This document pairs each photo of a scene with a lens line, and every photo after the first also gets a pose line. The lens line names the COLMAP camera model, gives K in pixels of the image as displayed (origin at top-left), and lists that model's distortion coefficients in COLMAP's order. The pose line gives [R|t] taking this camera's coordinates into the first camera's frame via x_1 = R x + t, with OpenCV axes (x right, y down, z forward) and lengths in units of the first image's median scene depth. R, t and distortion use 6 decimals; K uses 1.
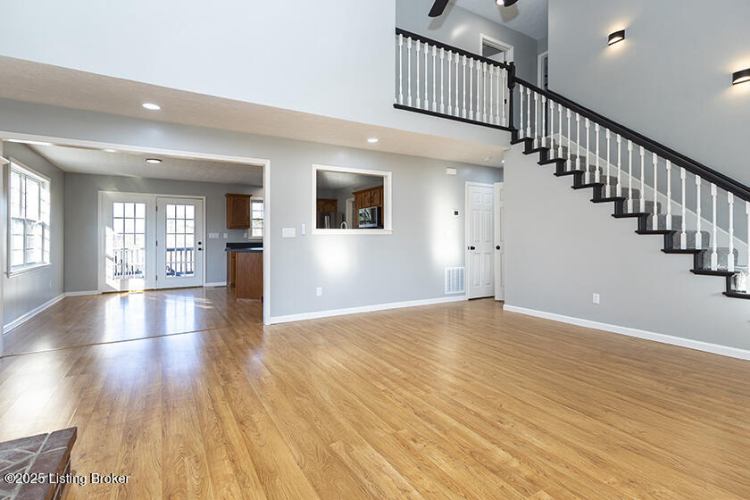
lens RADIAL K [[366.6, 0, 356.6], [0, 366.6, 234.9], [0, 0, 1]] dist [0.017050, -0.002337]
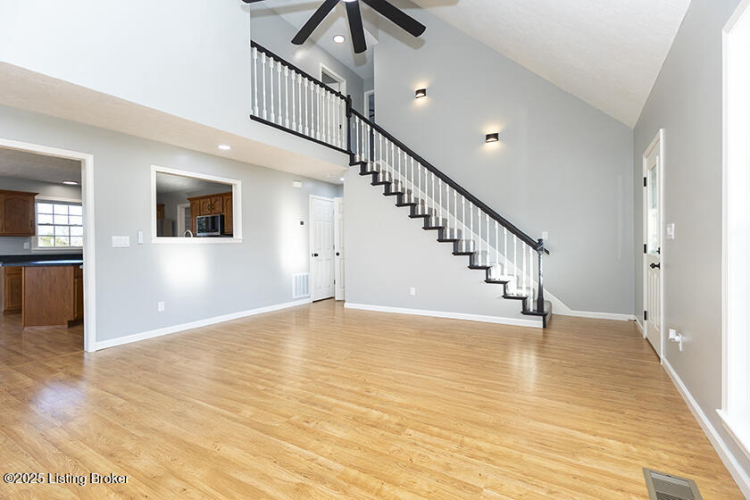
lens RADIAL K [[359.4, 0, 372.1], [0, 359.4, 244.3], [0, 0, 1]] dist [0.016262, 0.000863]
pose [[0.870133, -0.006443, 0.492775, -0.090741], [0.005164, 0.999979, 0.003956, -0.000233], [-0.492790, -0.000898, 0.870148, -0.033855]]
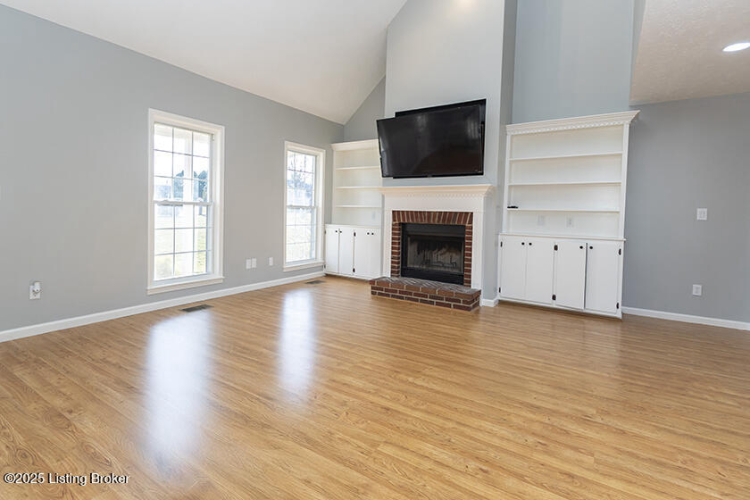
lens RADIAL K [[366.6, 0, 336.3], [0, 366.6, 209.6], [0, 0, 1]] dist [0.017050, -0.002337]
pose [[-0.903002, -0.016318, -0.429326, 0.384644], [-0.014259, 0.999866, -0.008012, 0.005143], [0.429400, -0.001113, -0.903114, 1.025383]]
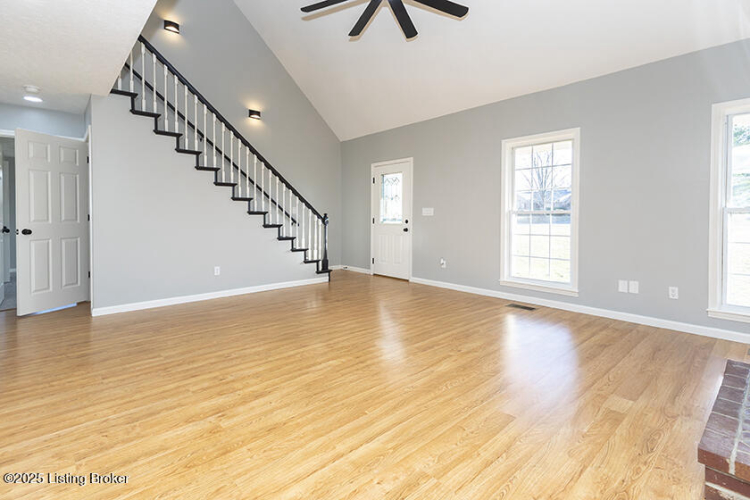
lens RADIAL K [[366.6, 0, 392.1], [0, 366.6, 224.9], [0, 0, 1]] dist [0.017050, -0.002337]
pose [[-0.273134, -0.017884, 0.961810, -0.502674], [-0.007633, 0.999836, 0.016423, 0.008067], [-0.961946, -0.002855, -0.273226, 0.698482]]
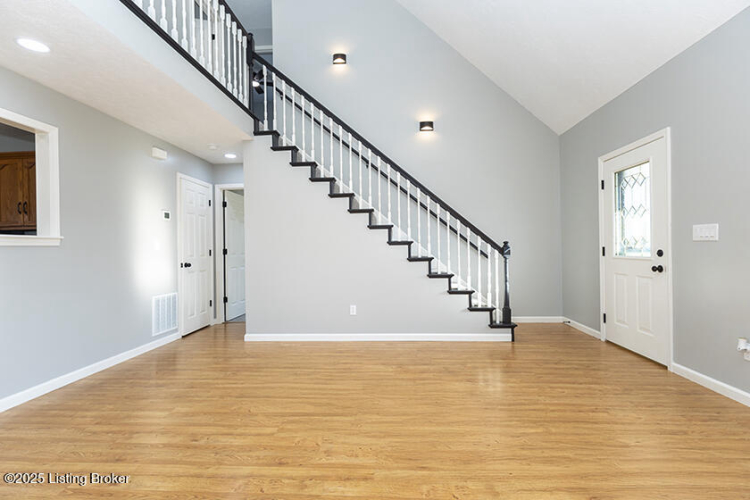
lens RADIAL K [[366.6, 0, 375.1], [0, 366.6, 242.6], [0, 0, 1]] dist [0.017050, -0.002337]
pose [[0.535766, 0.006548, 0.844341, -0.130648], [0.006619, 0.999907, -0.011954, 0.003272], [-0.844341, 0.011993, 0.535673, 0.372446]]
